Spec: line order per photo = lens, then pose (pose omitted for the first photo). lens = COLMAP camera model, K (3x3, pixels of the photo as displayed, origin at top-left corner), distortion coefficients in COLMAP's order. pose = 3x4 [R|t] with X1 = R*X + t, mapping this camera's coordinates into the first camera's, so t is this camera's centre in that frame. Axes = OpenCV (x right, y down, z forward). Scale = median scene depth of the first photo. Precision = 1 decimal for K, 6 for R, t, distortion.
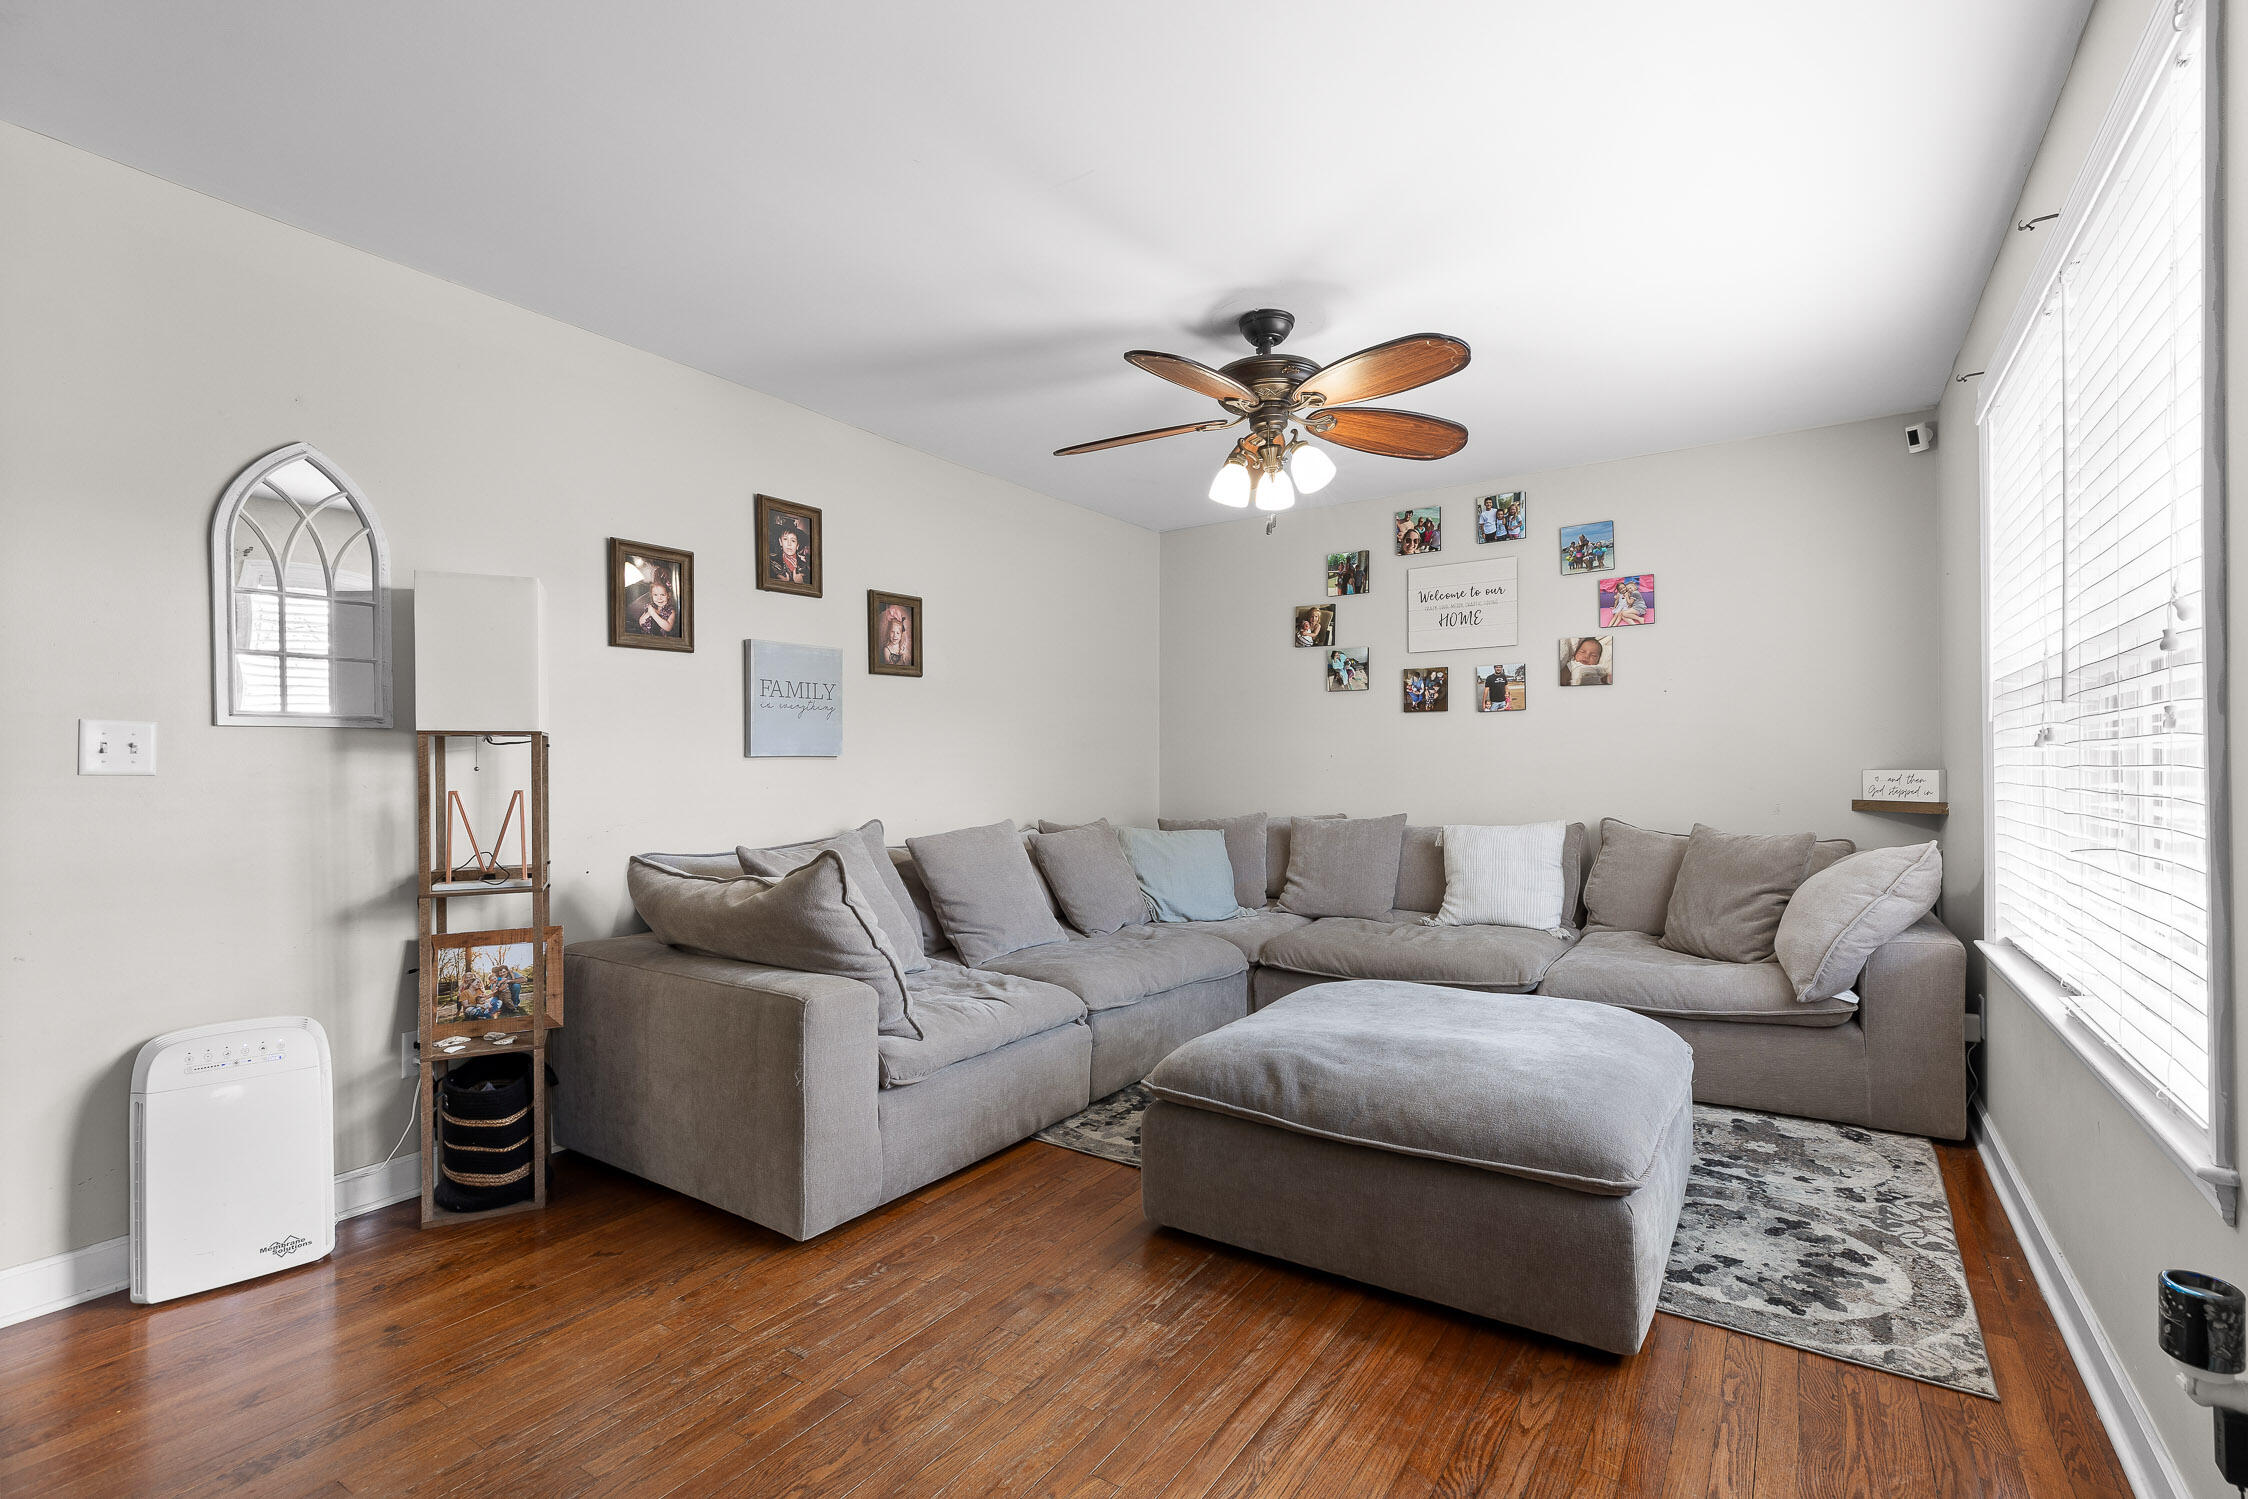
lens RADIAL K [[1016.0, 0, 1127.5], [0, 1016.0, 765.2], [0, 0, 1]] dist [0.003219, 0.000329]
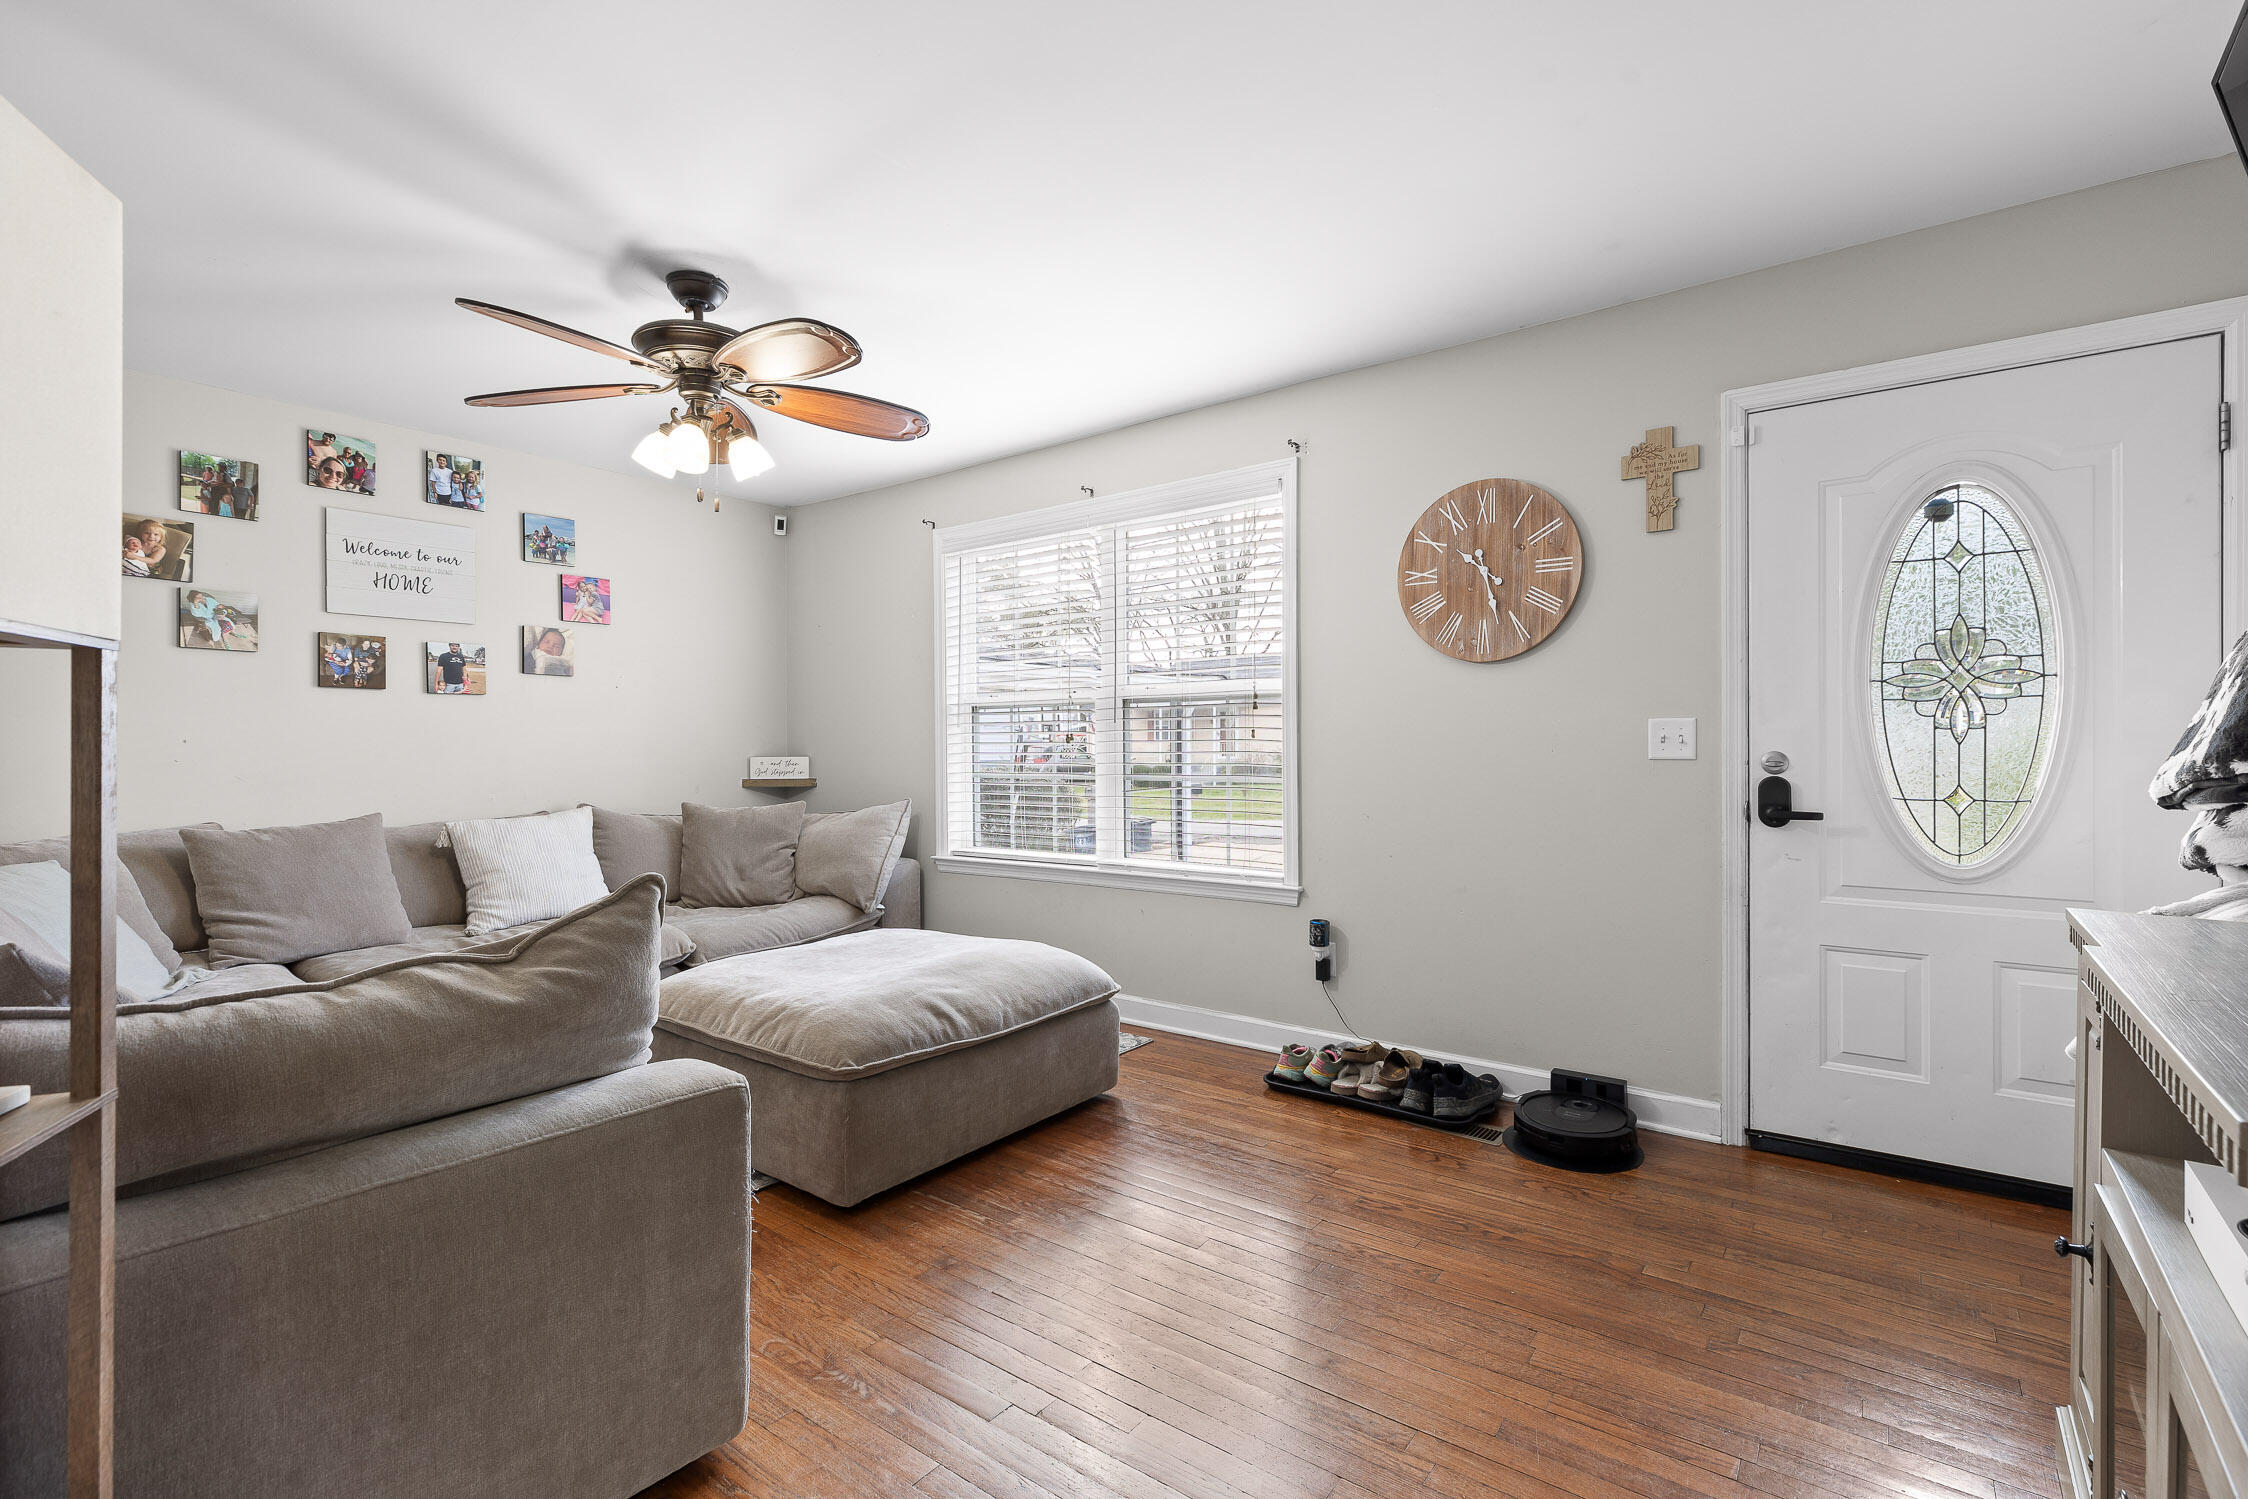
lens RADIAL K [[1016.0, 0, 1127.5], [0, 1016.0, 751.5], [0, 0, 1]] dist [0.003219, 0.000329]
pose [[0.060415, 0.004151, 0.998165, -0.483293], [0.002746, 0.999987, -0.004325, 0.003234], [-0.998170, 0.003002, 0.060403, 0.333971]]
